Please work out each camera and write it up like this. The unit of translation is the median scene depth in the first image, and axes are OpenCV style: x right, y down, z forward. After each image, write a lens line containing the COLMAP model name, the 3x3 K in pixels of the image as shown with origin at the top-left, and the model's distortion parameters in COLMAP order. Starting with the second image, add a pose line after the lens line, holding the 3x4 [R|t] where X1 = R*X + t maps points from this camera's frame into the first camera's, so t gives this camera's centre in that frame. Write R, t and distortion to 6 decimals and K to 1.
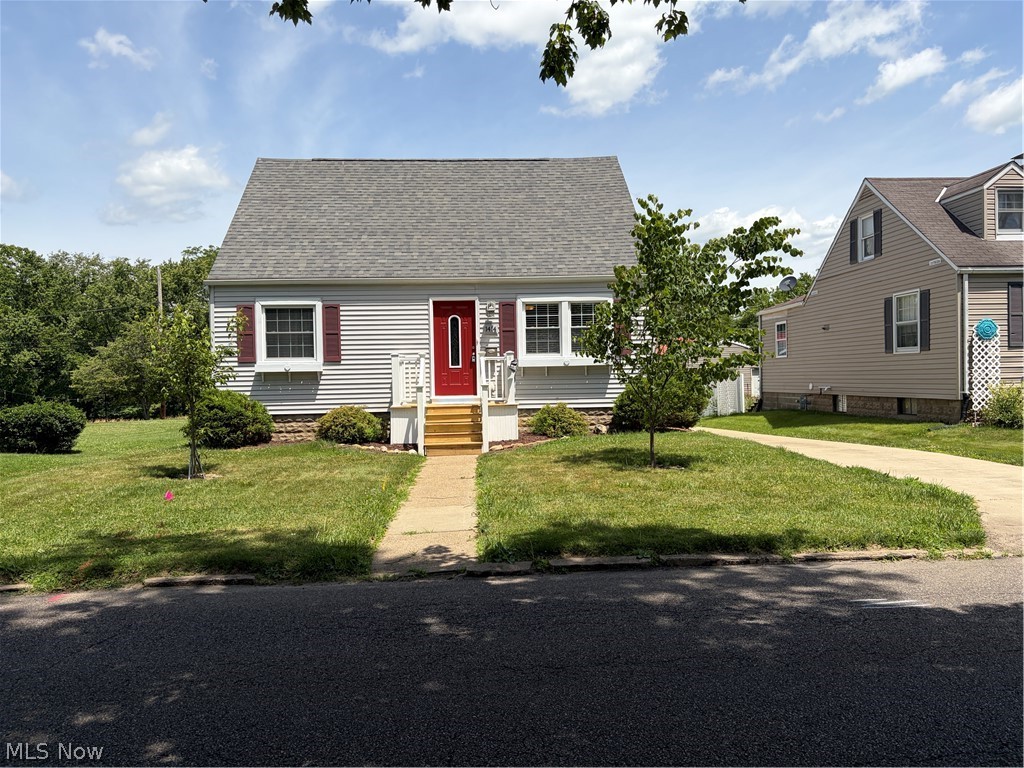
lens RADIAL K [[775.3, 0, 515.0], [0, 775.3, 383.4], [0, 0, 1]] dist [0.028647, -0.021373]
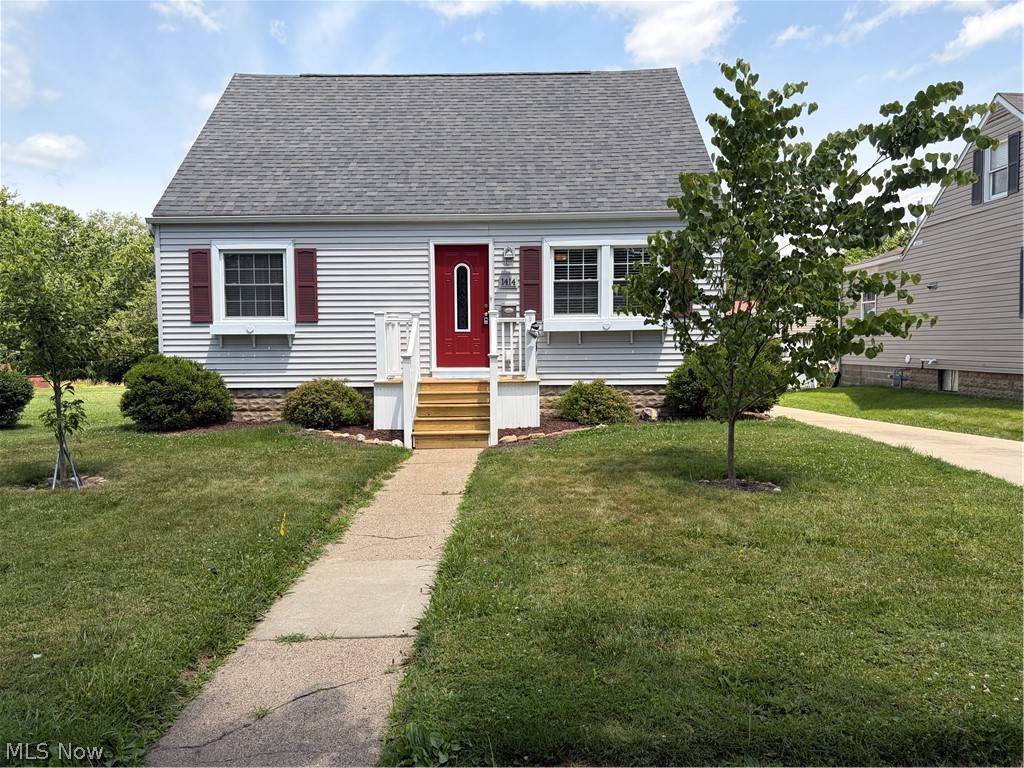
lens RADIAL K [[775.3, 0, 505.3], [0, 775.3, 390.0], [0, 0, 1]] dist [0.028647, -0.021373]
pose [[0.997484, 0.014776, -0.069329, 0.020973], [-0.011089, 0.998519, 0.053262, -0.003364], [0.070013, -0.052360, 0.996171, 0.224176]]
